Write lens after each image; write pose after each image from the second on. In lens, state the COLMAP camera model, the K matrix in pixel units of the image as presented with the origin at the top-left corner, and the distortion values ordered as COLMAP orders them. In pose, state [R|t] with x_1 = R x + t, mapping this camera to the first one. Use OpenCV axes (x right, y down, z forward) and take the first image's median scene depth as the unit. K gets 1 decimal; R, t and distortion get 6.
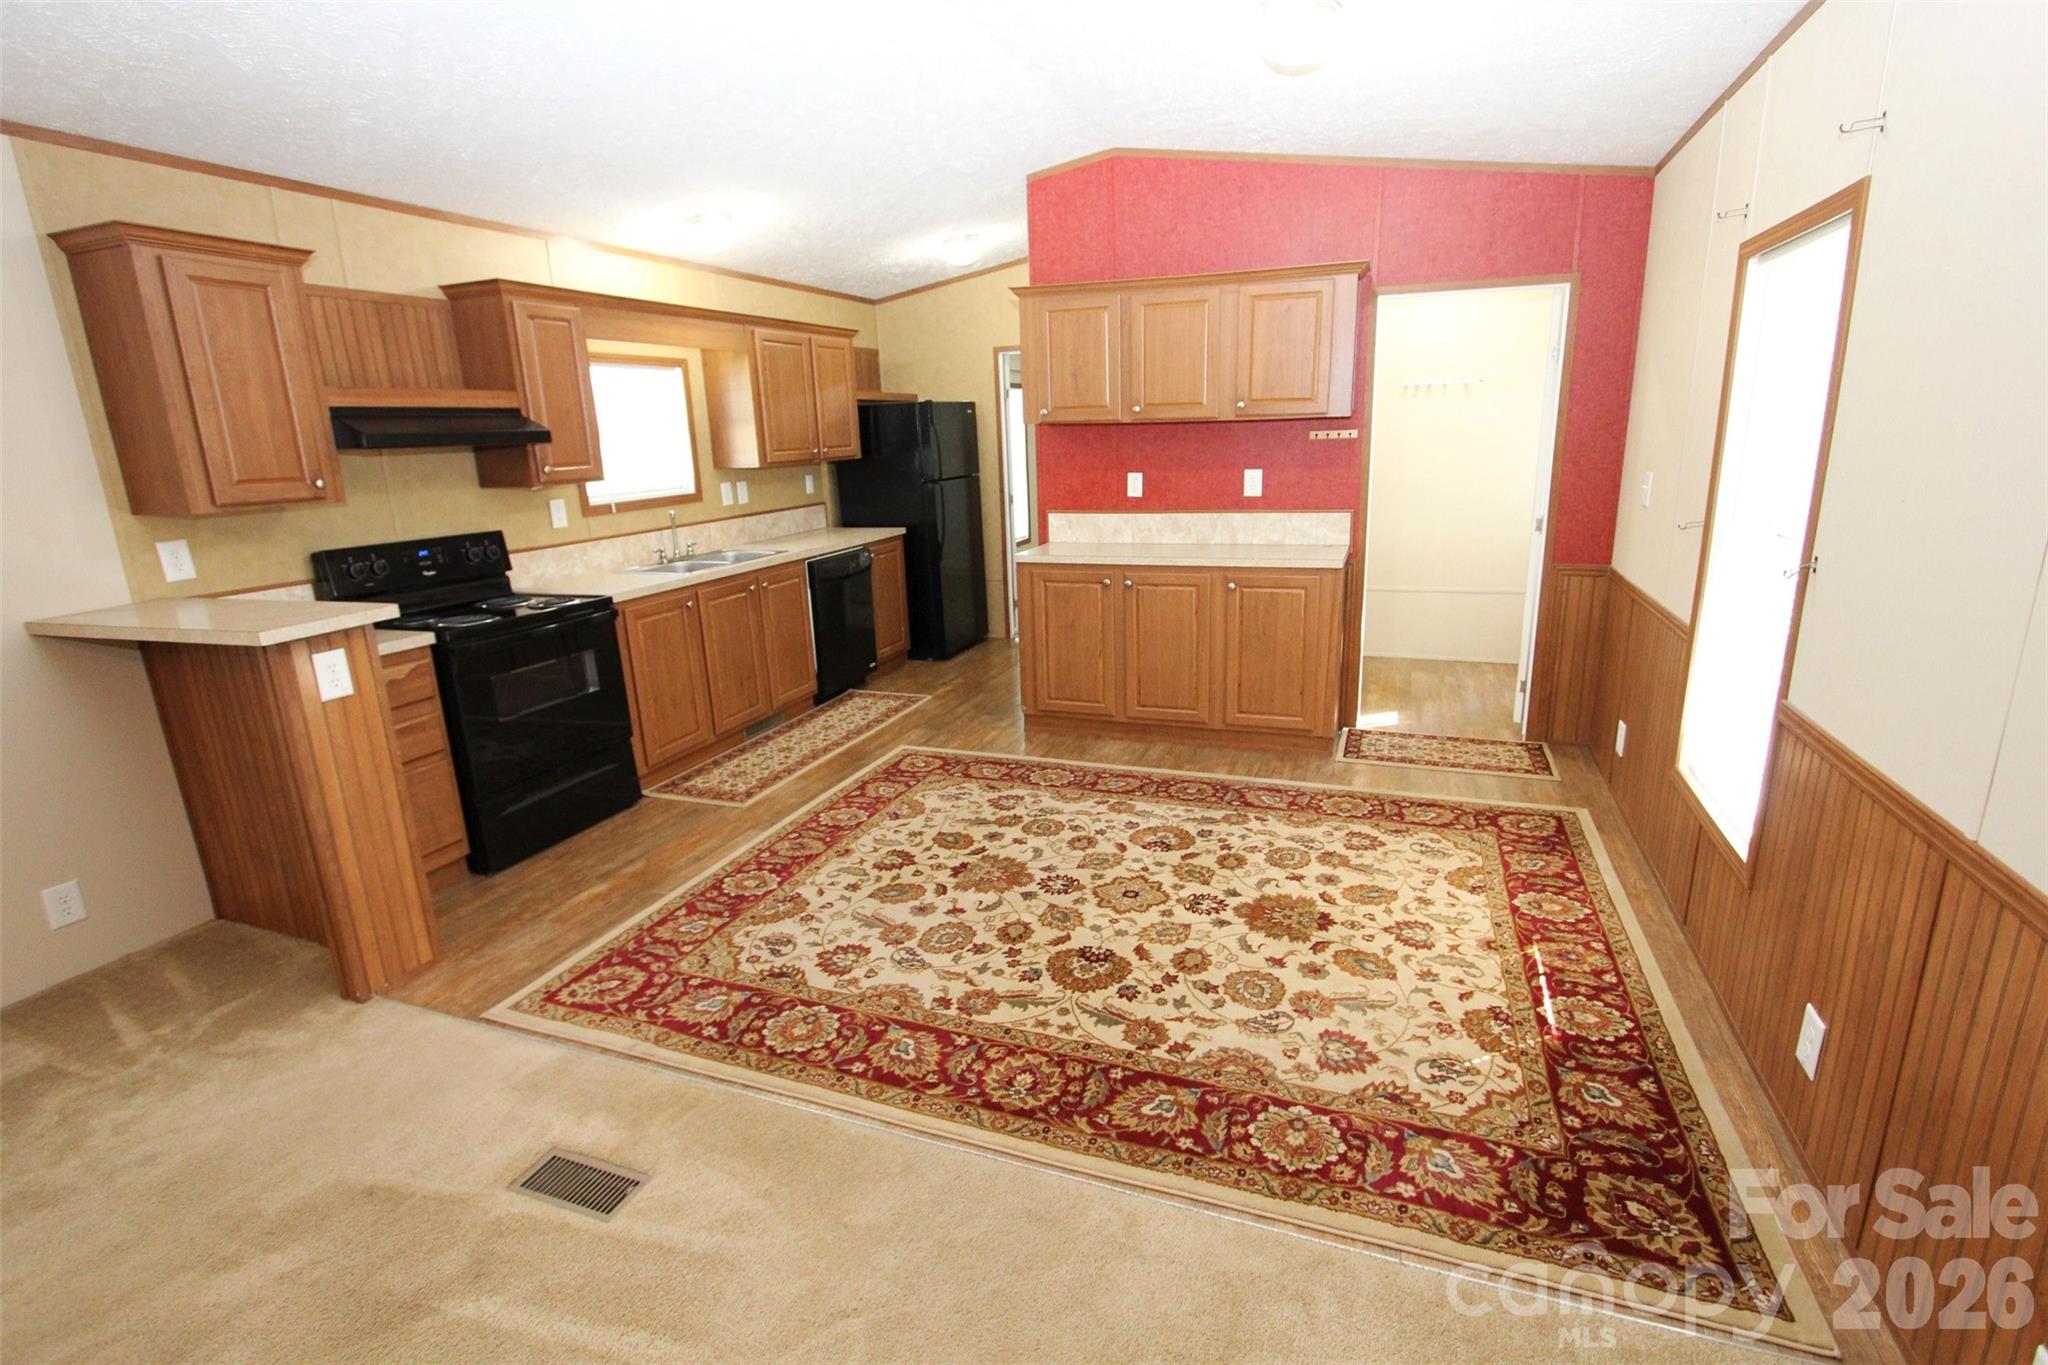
lens RADIAL K [[945.9, 0, 1035.9], [0, 945.9, 675.3], [0, 0, 1]] dist [-0.018494, 0.003221]
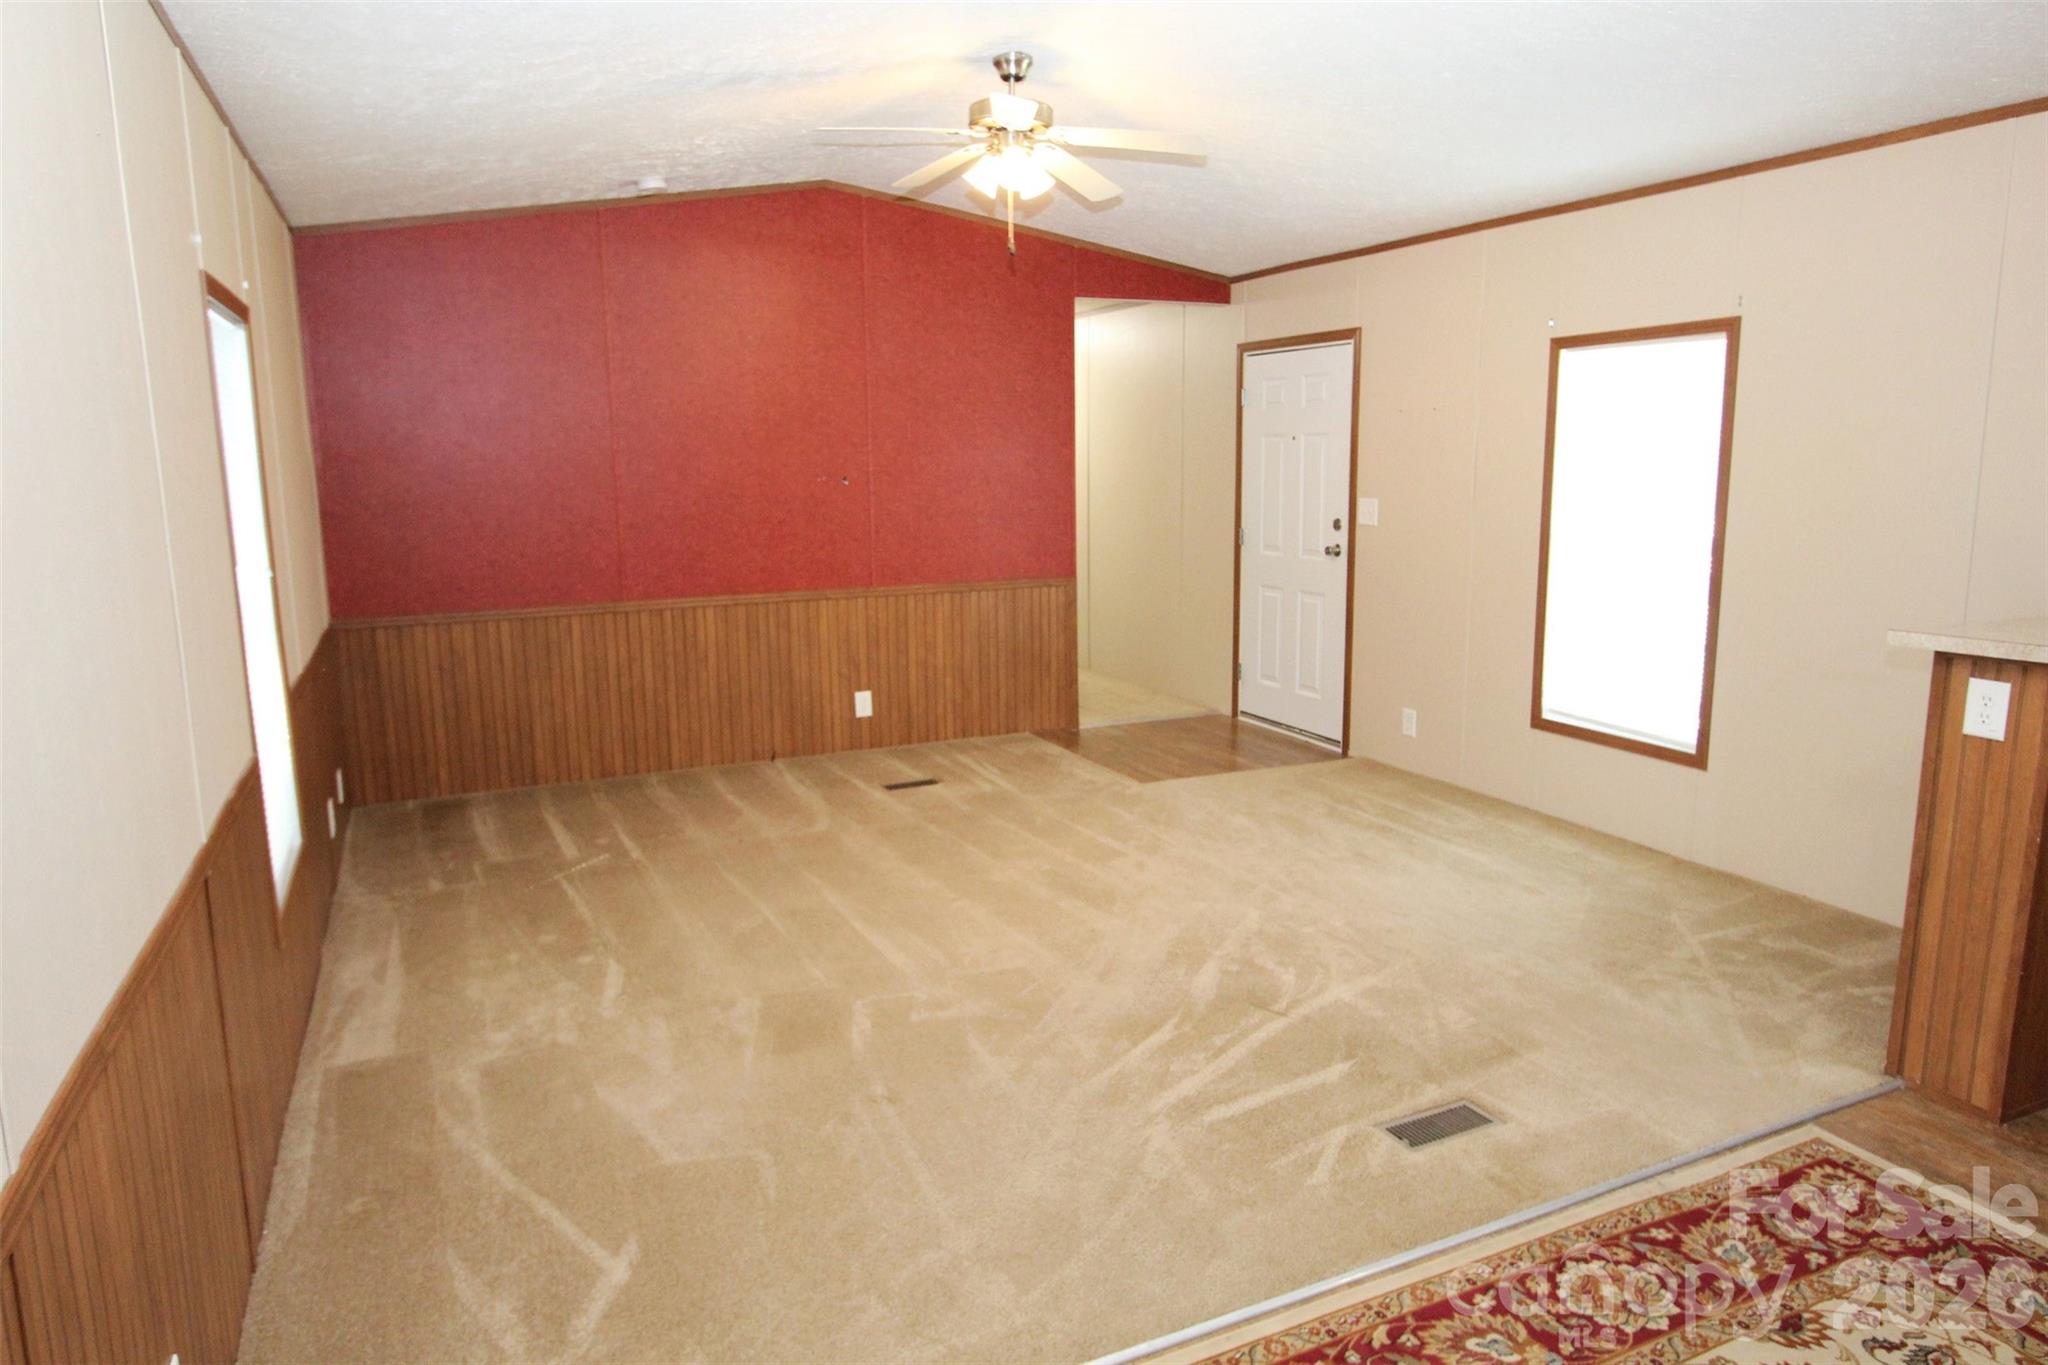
lens RADIAL K [[1300.7, 0, 1038.5], [0, 1300.7, 671.8], [0, 0, 1]] dist [-0.020780, 0.015700]
pose [[-0.690018, 0.164995, -0.704735, 0.442759], [-0.146790, 0.921536, 0.359477, -0.225854], [0.708751, 0.351494, -0.611657, 0.779264]]
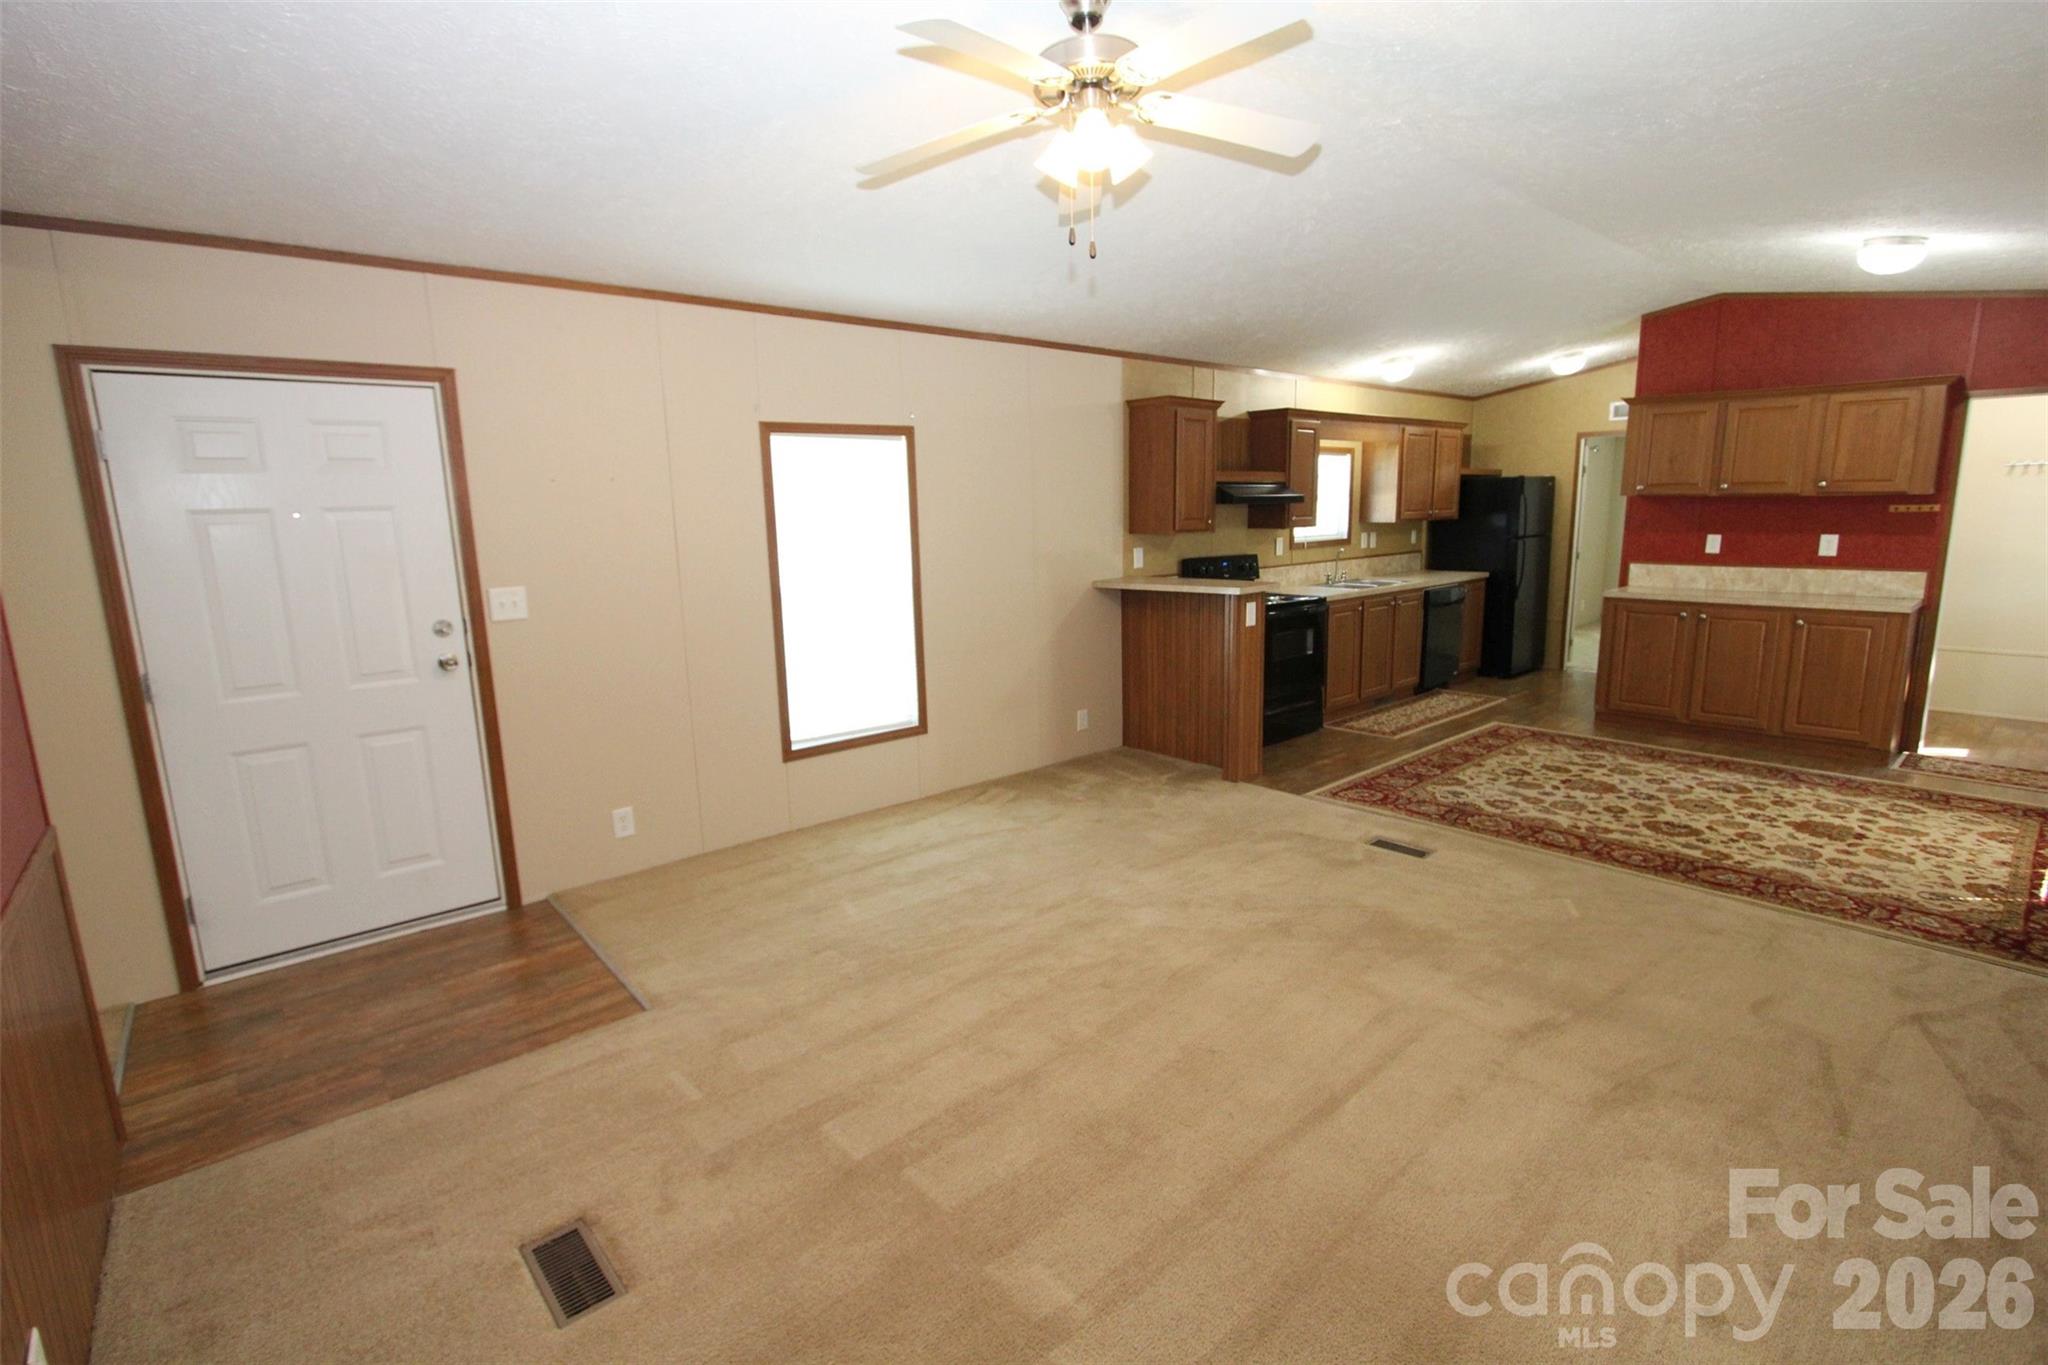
lens RADIAL K [[945.9, 0, 1034.0], [0, 945.9, 676.1], [0, 0, 1]] dist [-0.018494, 0.003221]
pose [[0.886167, 0.098435, -0.452789, -0.162371], [-0.126457, 0.991457, -0.031953, 0.182826], [0.445776, 0.085574, 0.891045, -0.722978]]
